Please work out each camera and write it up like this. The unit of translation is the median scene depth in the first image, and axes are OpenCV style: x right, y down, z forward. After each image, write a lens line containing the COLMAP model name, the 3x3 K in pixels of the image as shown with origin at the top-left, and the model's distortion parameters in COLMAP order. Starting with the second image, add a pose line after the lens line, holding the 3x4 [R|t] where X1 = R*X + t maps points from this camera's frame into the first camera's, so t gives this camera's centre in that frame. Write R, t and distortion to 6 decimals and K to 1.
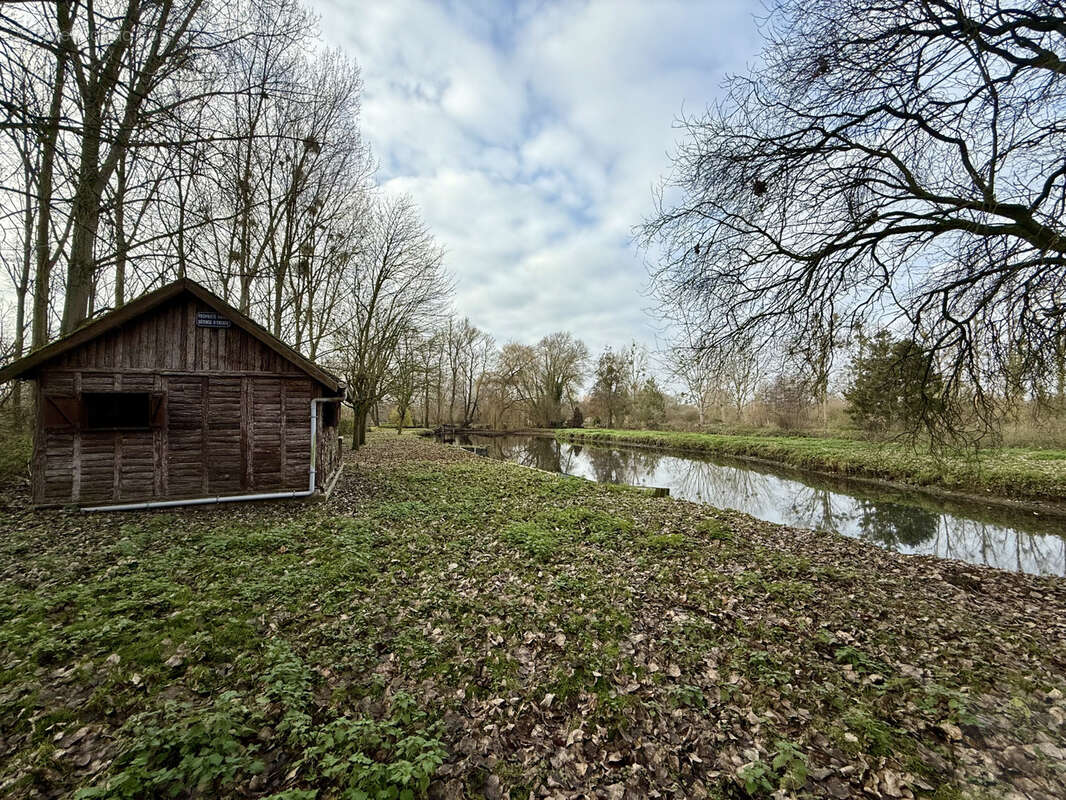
lens RADIAL K [[423.4, 0, 533.0], [0, 423.4, 400.0], [0, 0, 1]] dist [0.001919, -0.000535]
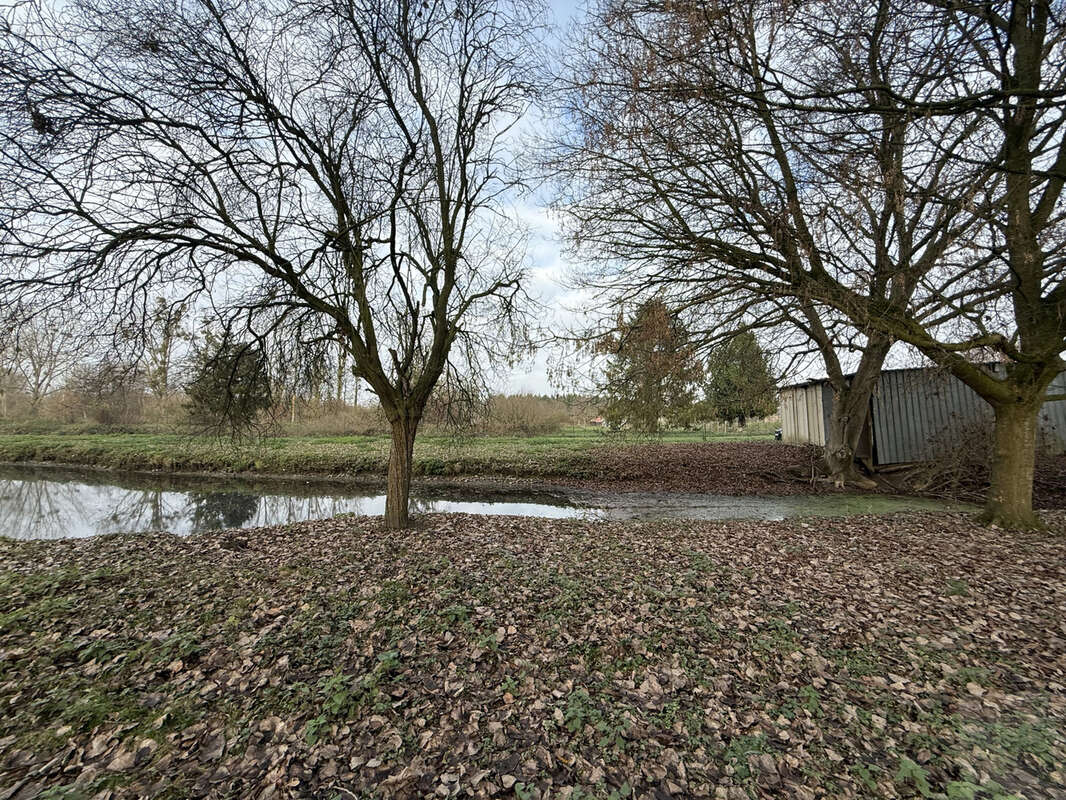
lens RADIAL K [[423.4, 0, 533.0], [0, 423.4, 400.0], [0, 0, 1]] dist [0.001919, -0.000535]
pose [[0.256993, 0.046117, 0.965312, 0.015709], [-0.056462, 0.997871, -0.032641, -0.001239], [-0.964762, -0.046115, 0.259050, -0.110483]]
